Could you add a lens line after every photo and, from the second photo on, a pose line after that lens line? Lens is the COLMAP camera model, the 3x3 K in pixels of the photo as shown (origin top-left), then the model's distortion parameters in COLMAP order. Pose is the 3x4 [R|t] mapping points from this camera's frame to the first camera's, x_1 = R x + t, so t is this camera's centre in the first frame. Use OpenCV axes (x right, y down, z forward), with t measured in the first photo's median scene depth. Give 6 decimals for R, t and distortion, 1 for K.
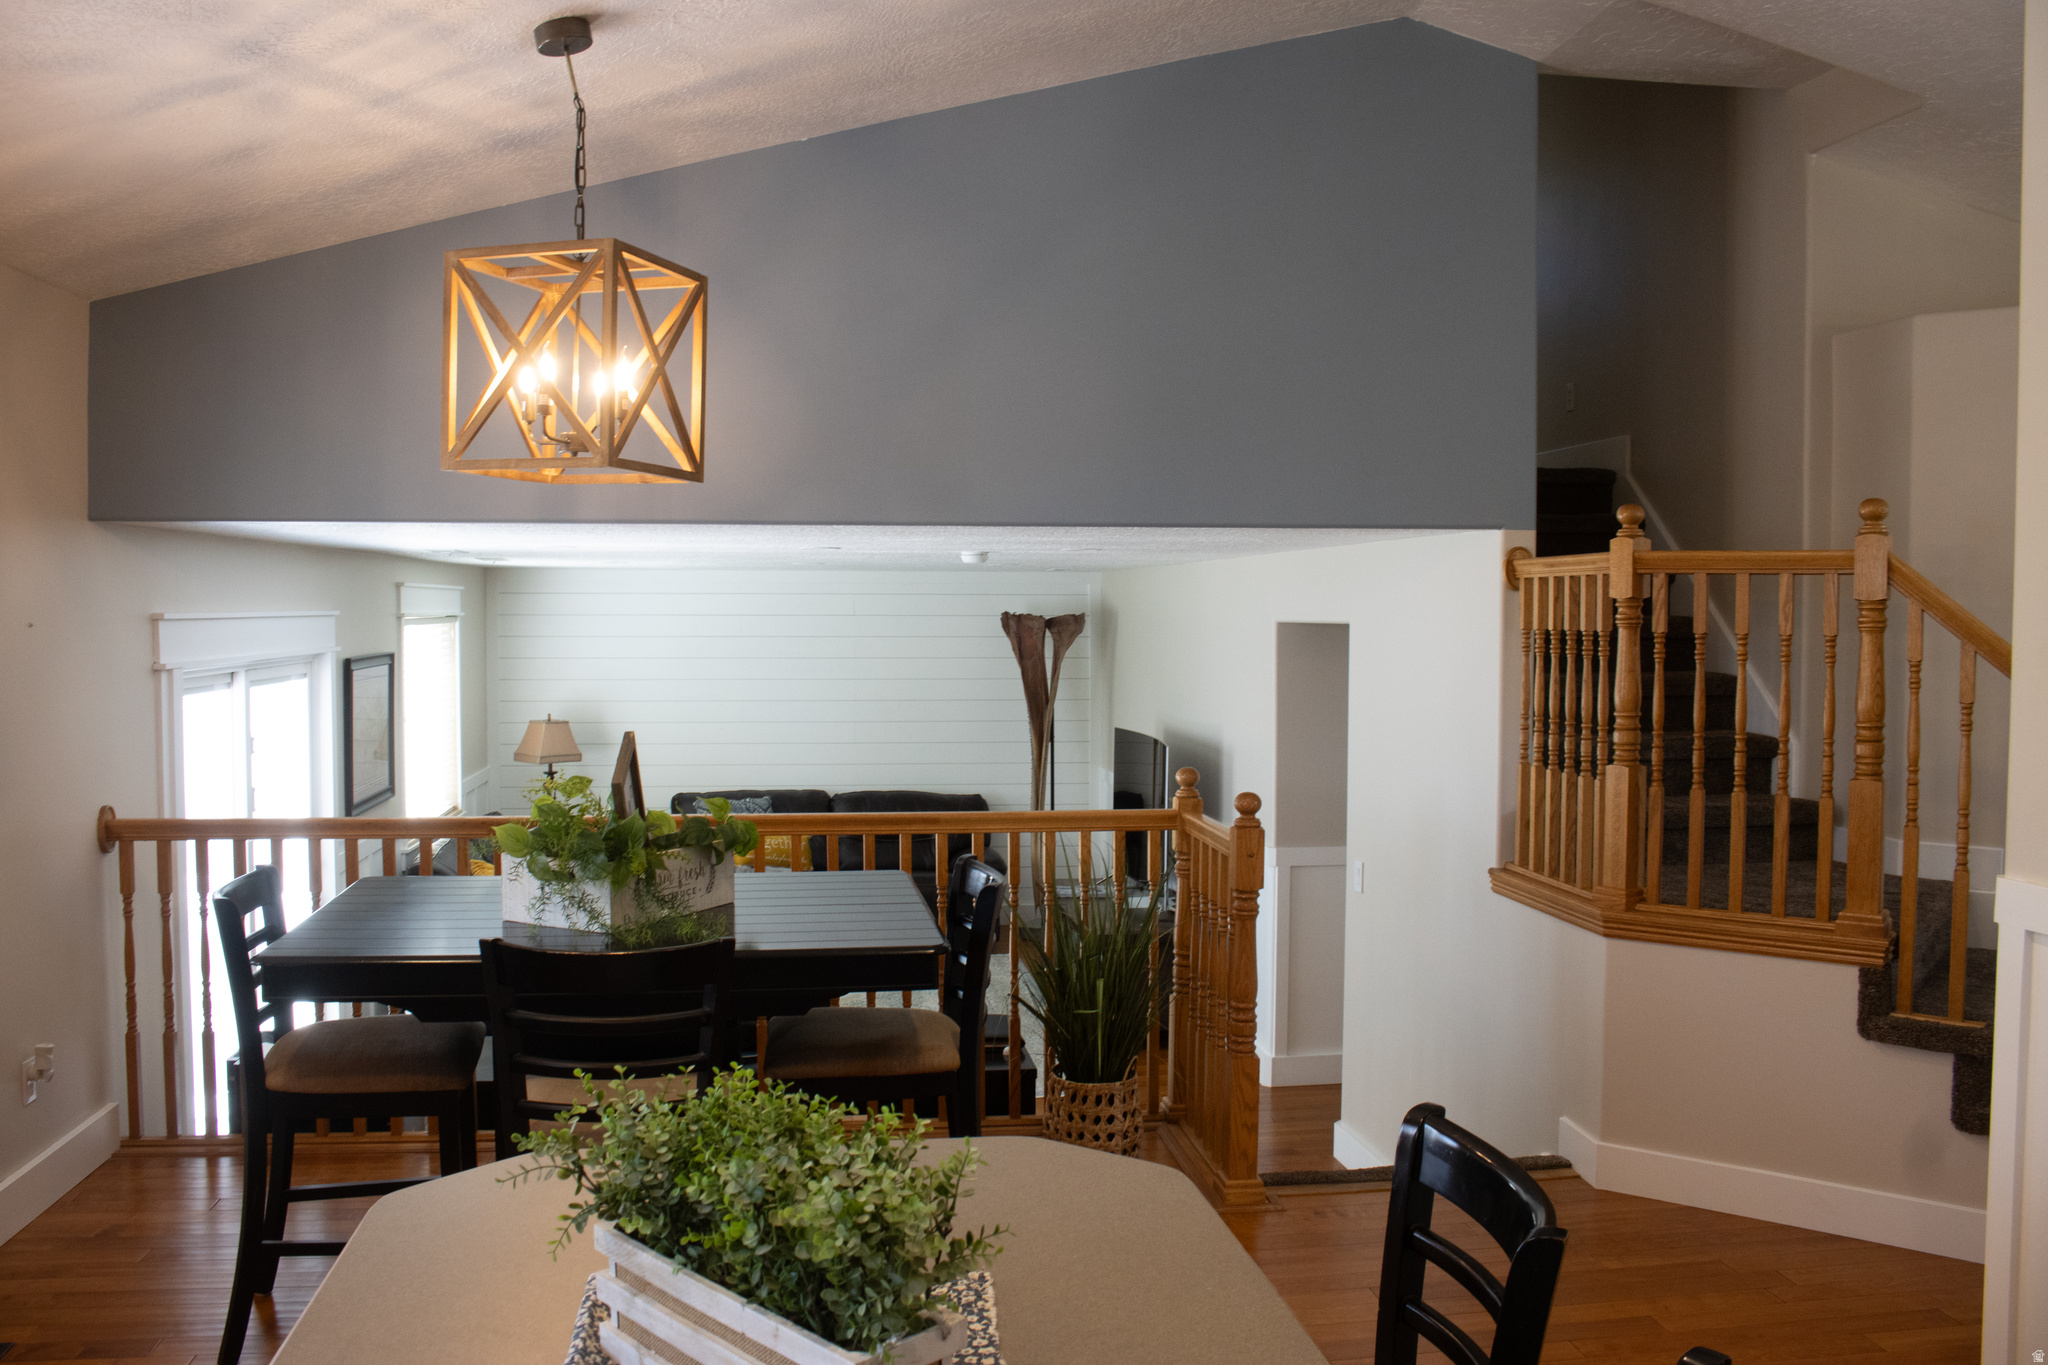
lens RADIAL K [[1717.4, 0, 999.6], [0, 1717.4, 689.7], [0, 0, 1]] dist [-0.160147, 0.141871]
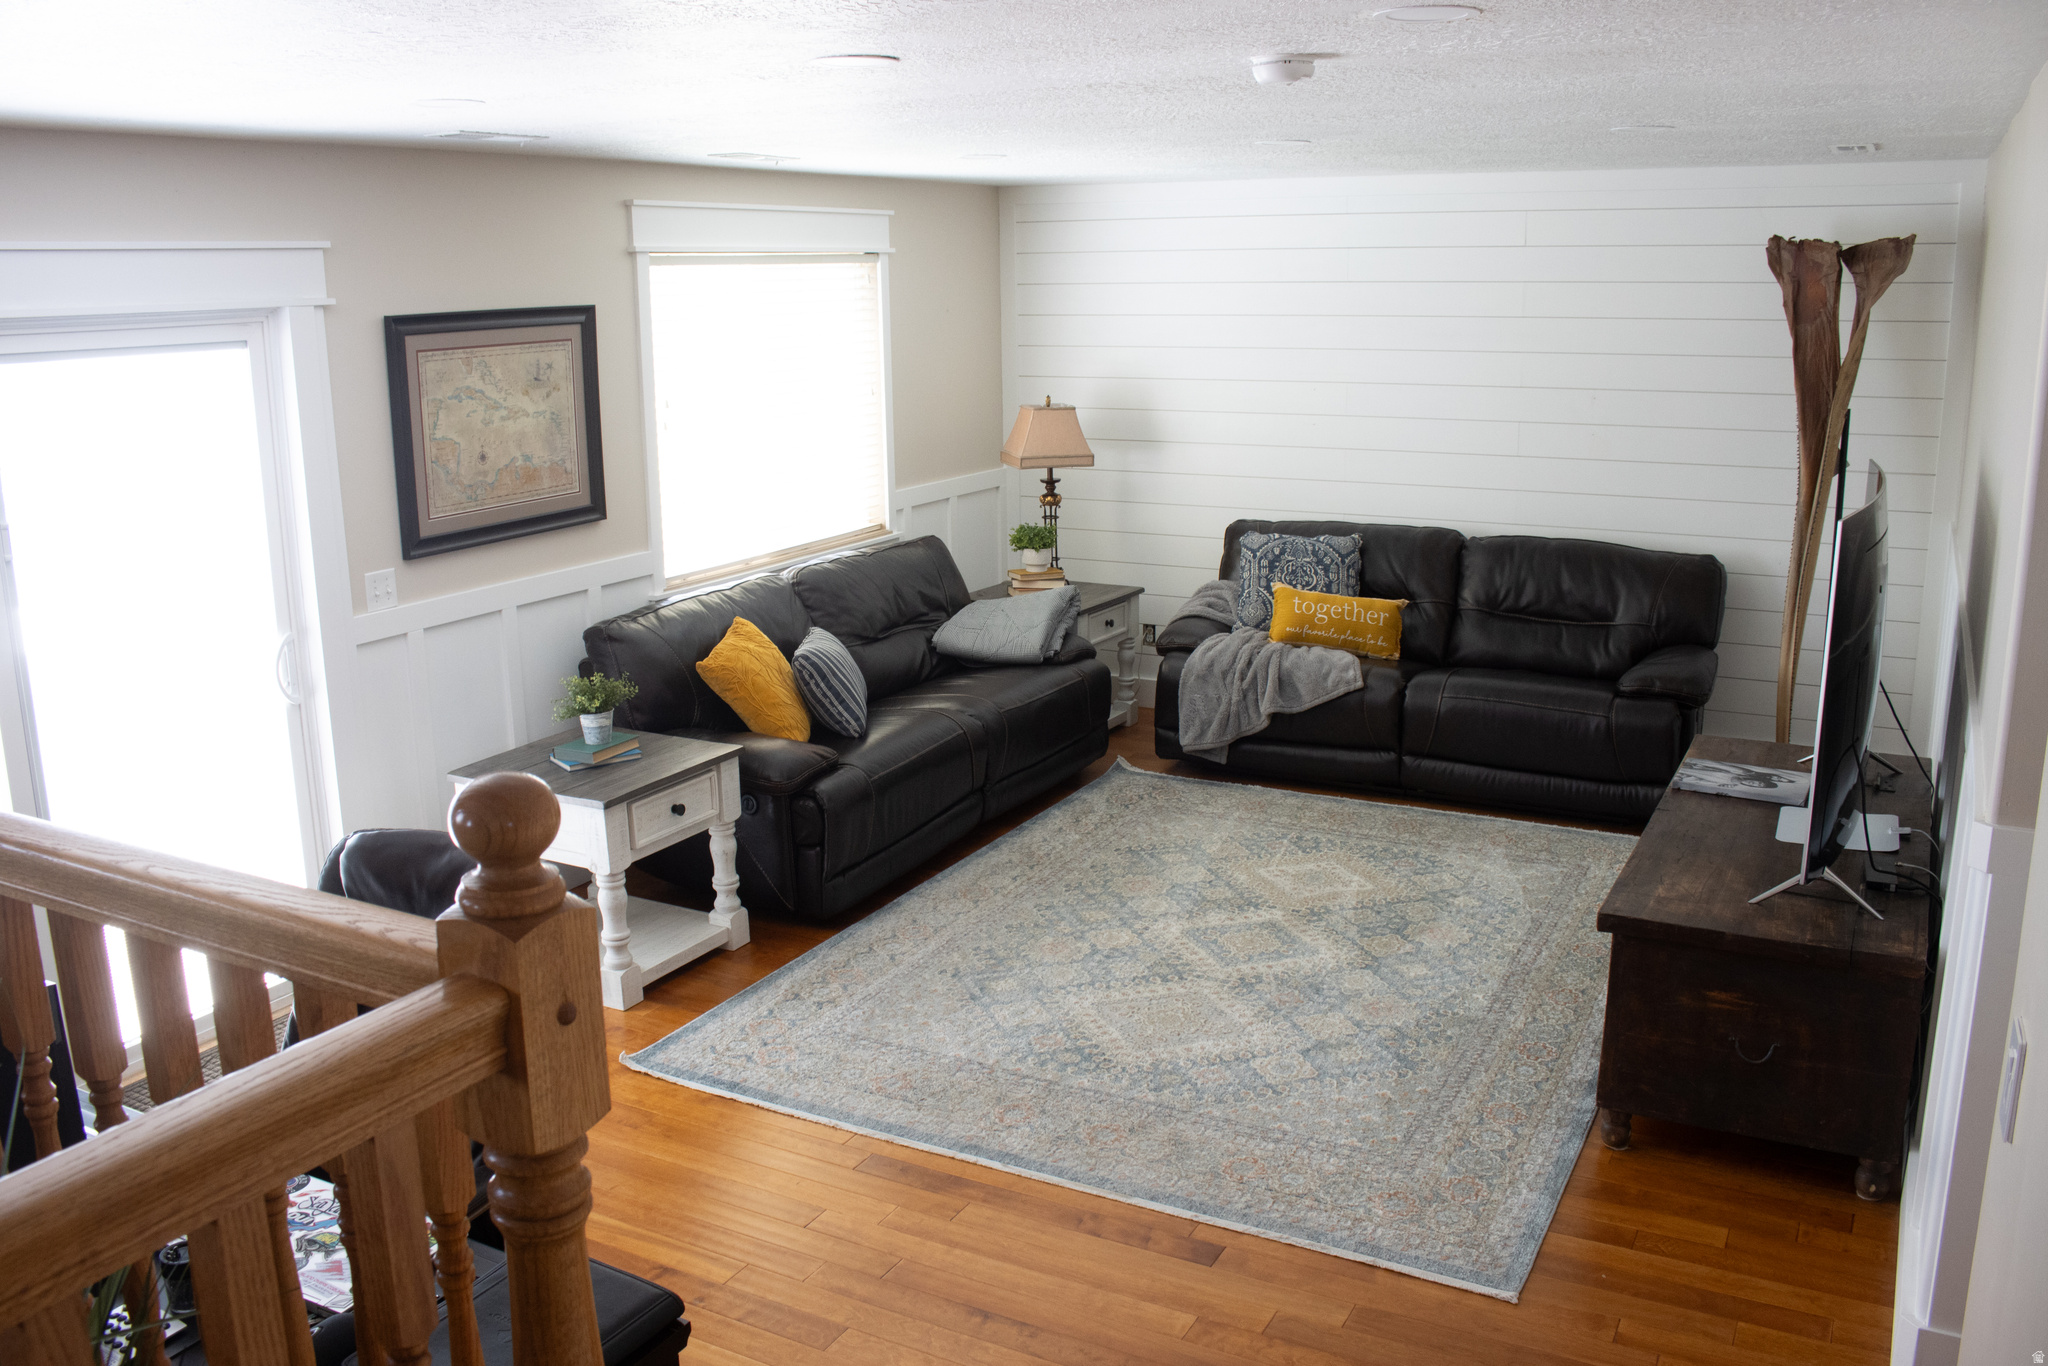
lens RADIAL K [[1717.4, 0, 999.6], [0, 1717.4, 690.2], [0, 0, 1]] dist [-0.160147, 0.141871]
pose [[0.809675, 0.120384, -0.574399, 0.128756], [-0.008288, 0.980983, 0.193915, -0.002906], [0.586821, -0.152248, 0.795275, 0.403214]]
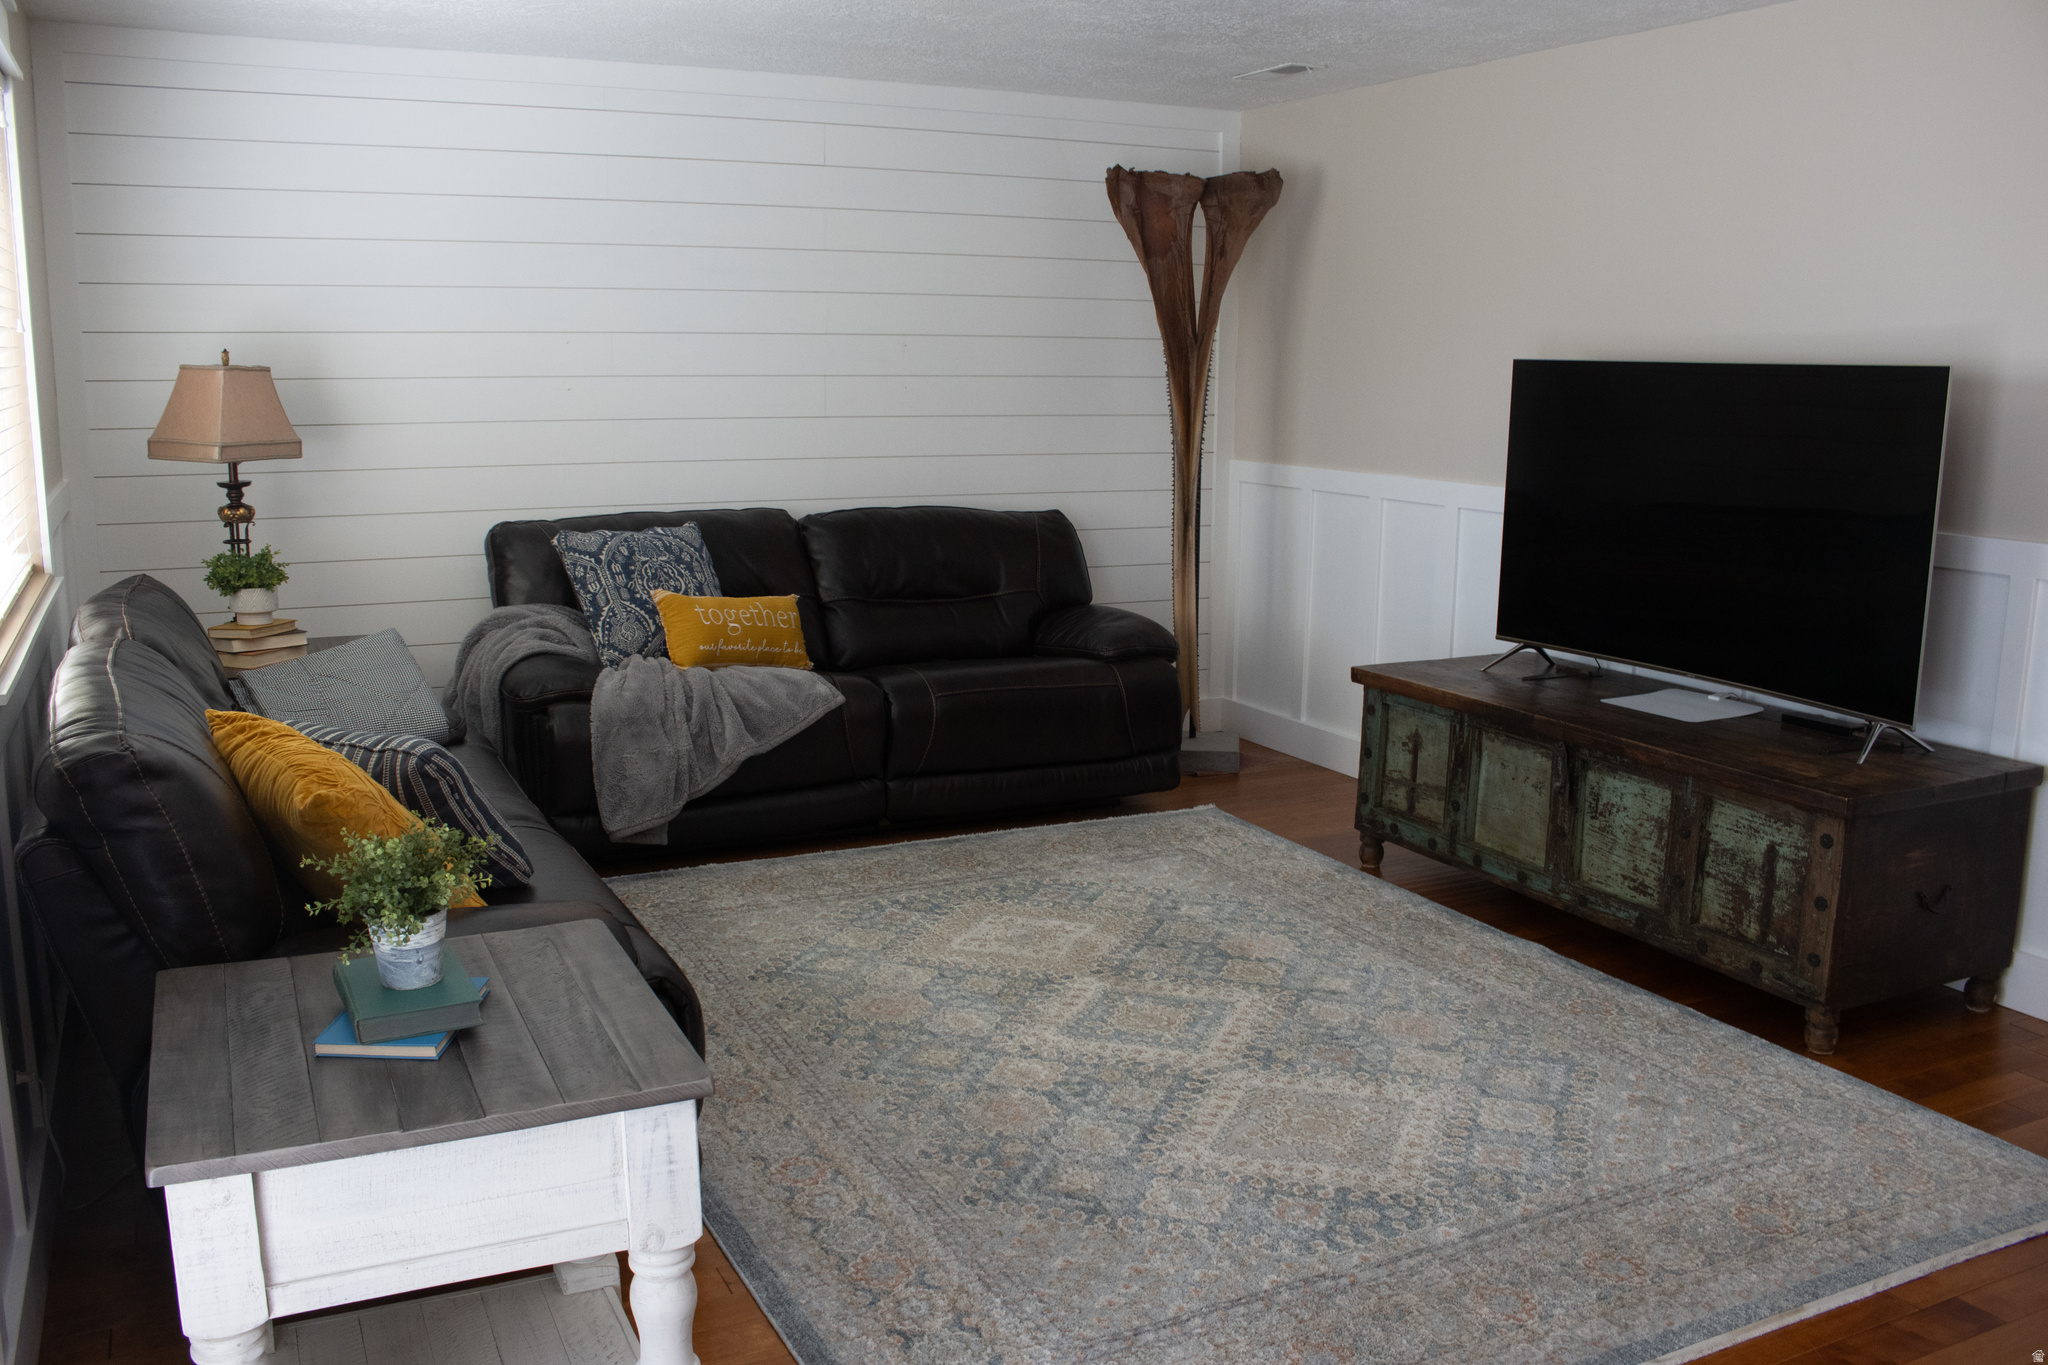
lens RADIAL K [[1717.4, 0, 999.6], [0, 1717.4, 689.7], [0, 0, 1]] dist [-0.160147, 0.141871]
pose [[0.946685, -0.056284, 0.317205, -0.209456], [0.011611, 0.989941, 0.141001, 0.041566], [-0.321950, -0.129801, 0.937816, 0.503511]]
